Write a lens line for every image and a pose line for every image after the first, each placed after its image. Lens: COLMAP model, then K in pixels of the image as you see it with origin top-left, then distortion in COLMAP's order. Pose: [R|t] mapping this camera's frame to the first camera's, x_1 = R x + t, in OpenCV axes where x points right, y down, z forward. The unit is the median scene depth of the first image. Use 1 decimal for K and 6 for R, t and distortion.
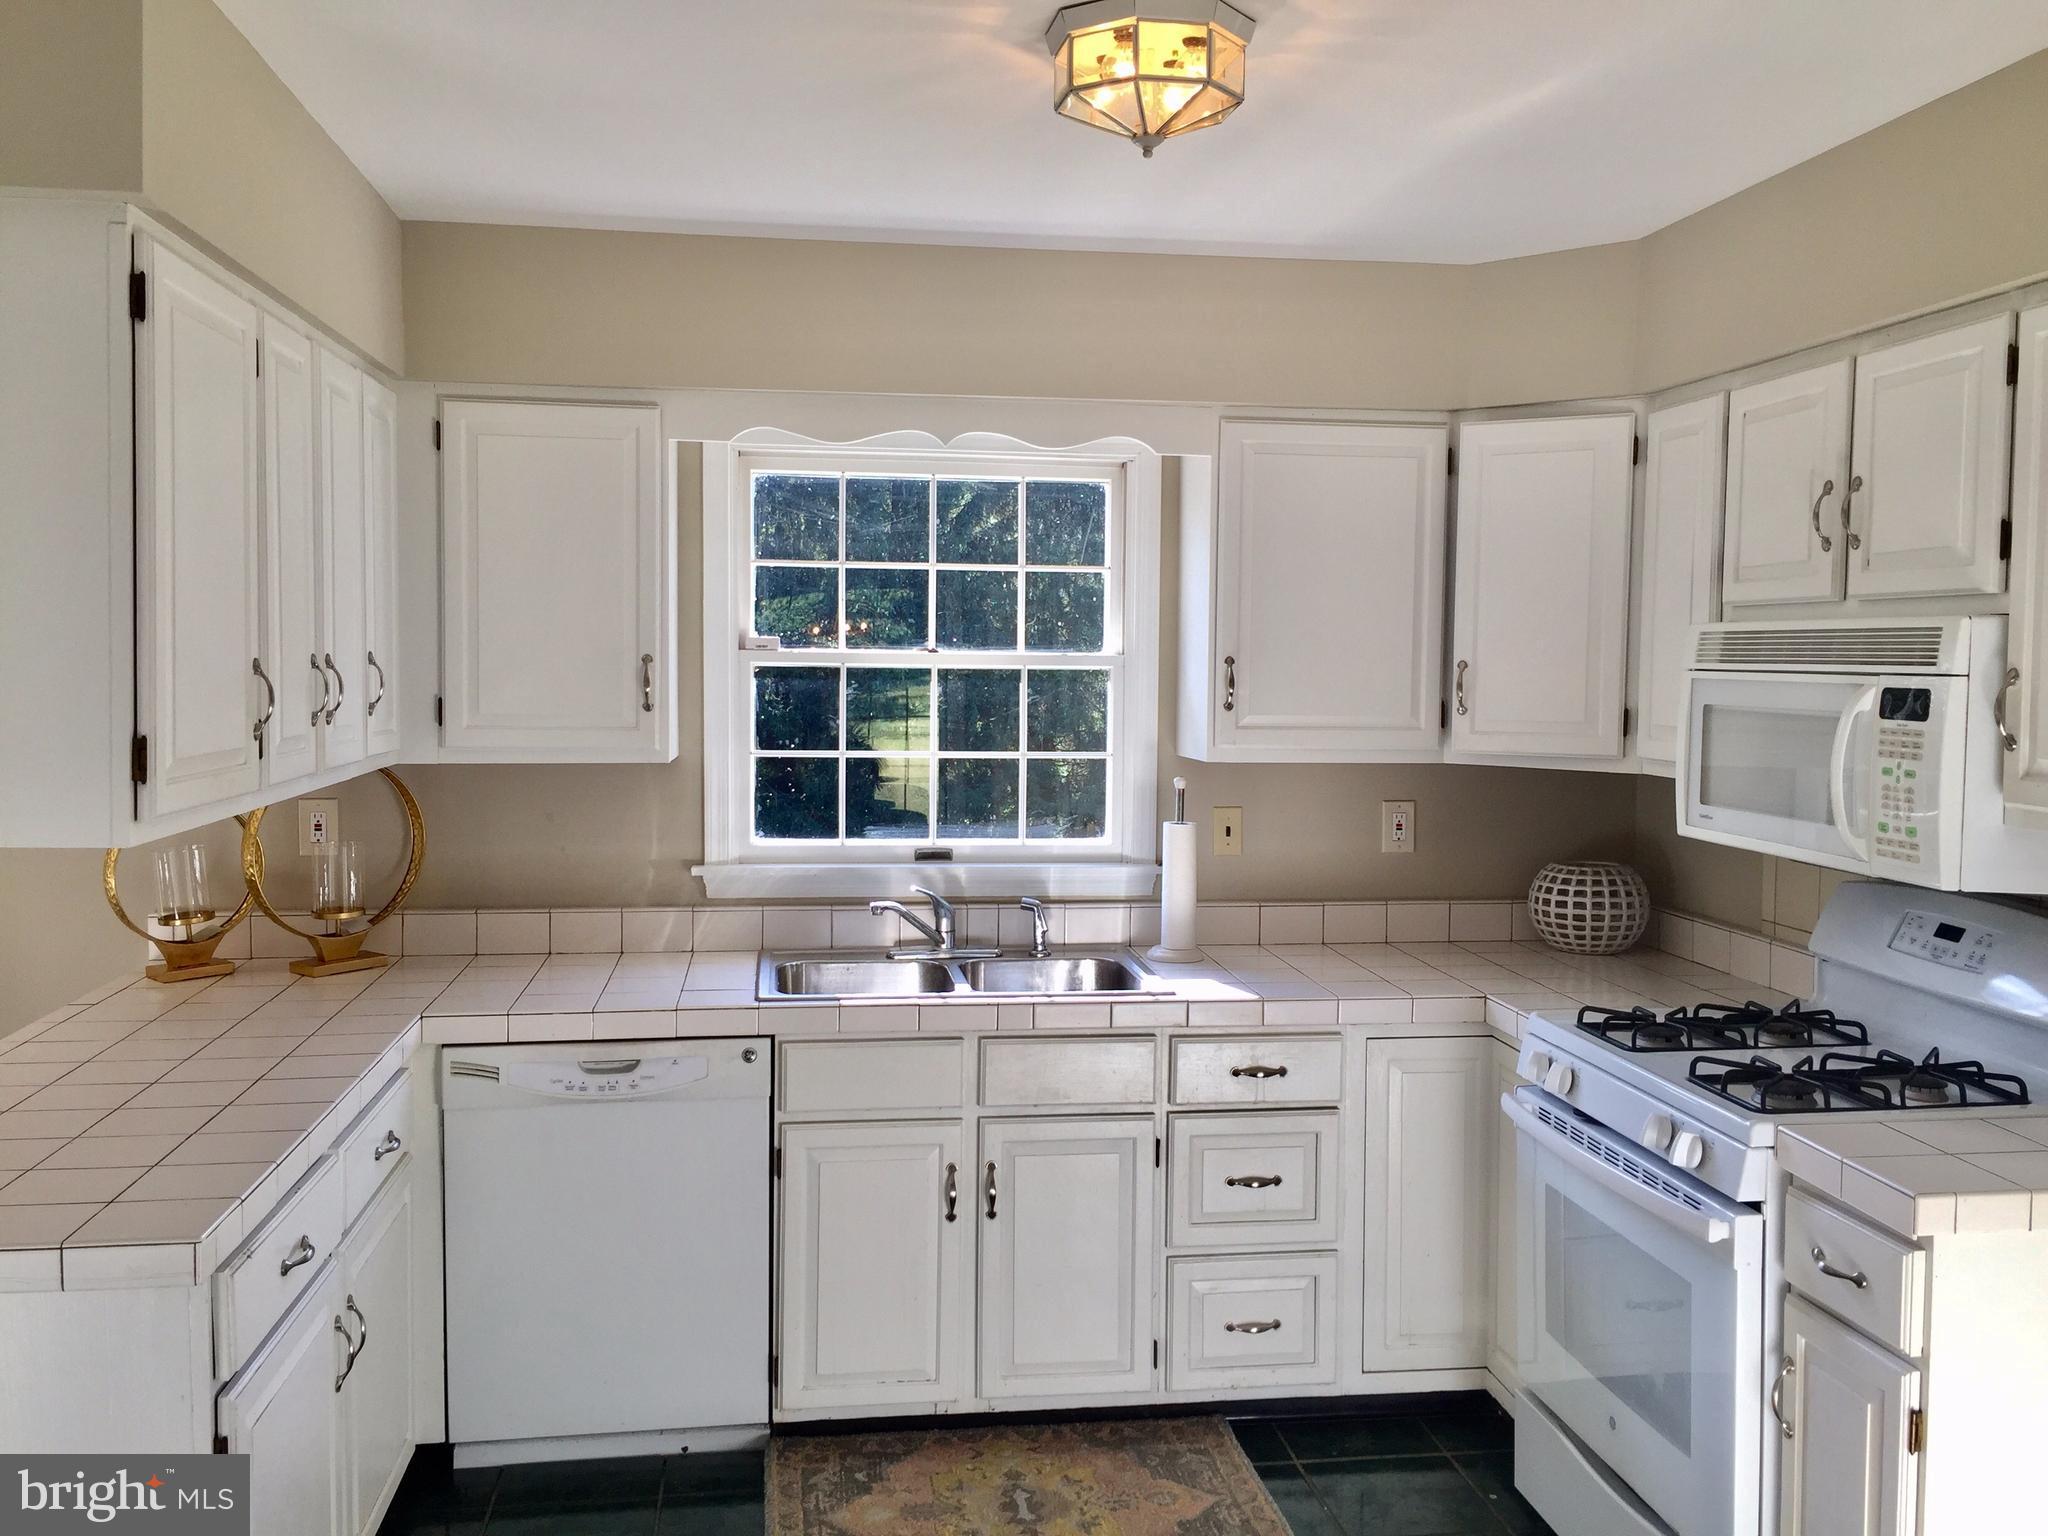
lens RADIAL K [[1748.2, 0, 1025.7], [0, 1748.2, 760.6], [0, 0, 1]] dist [0.050278, 0.010946]
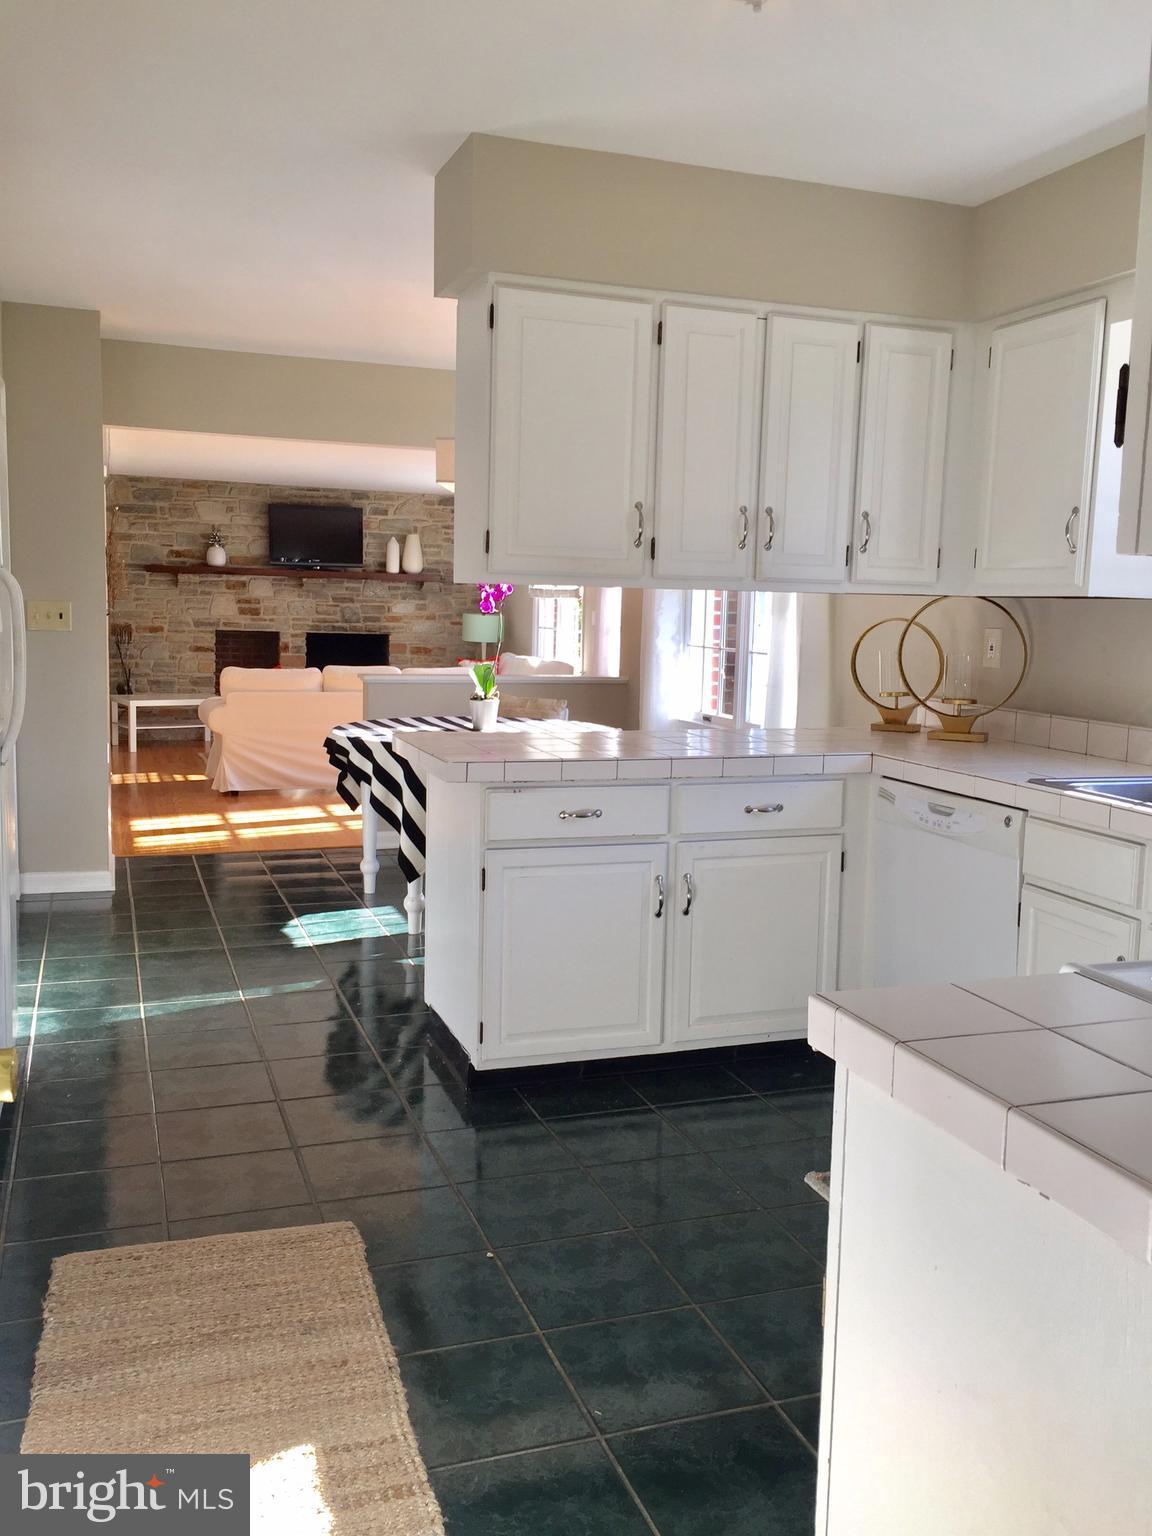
lens RADIAL K [[1311.1, 0, 583.9], [0, 1311.1, 775.3], [0, 0, 1]] dist [0.050278, 0.010946]
pose [[0.203636, 0.124212, -0.971135, 0.691228], [-0.084526, 0.990446, 0.108958, 0.058705], [0.975391, 0.059898, 0.212190, 0.502133]]
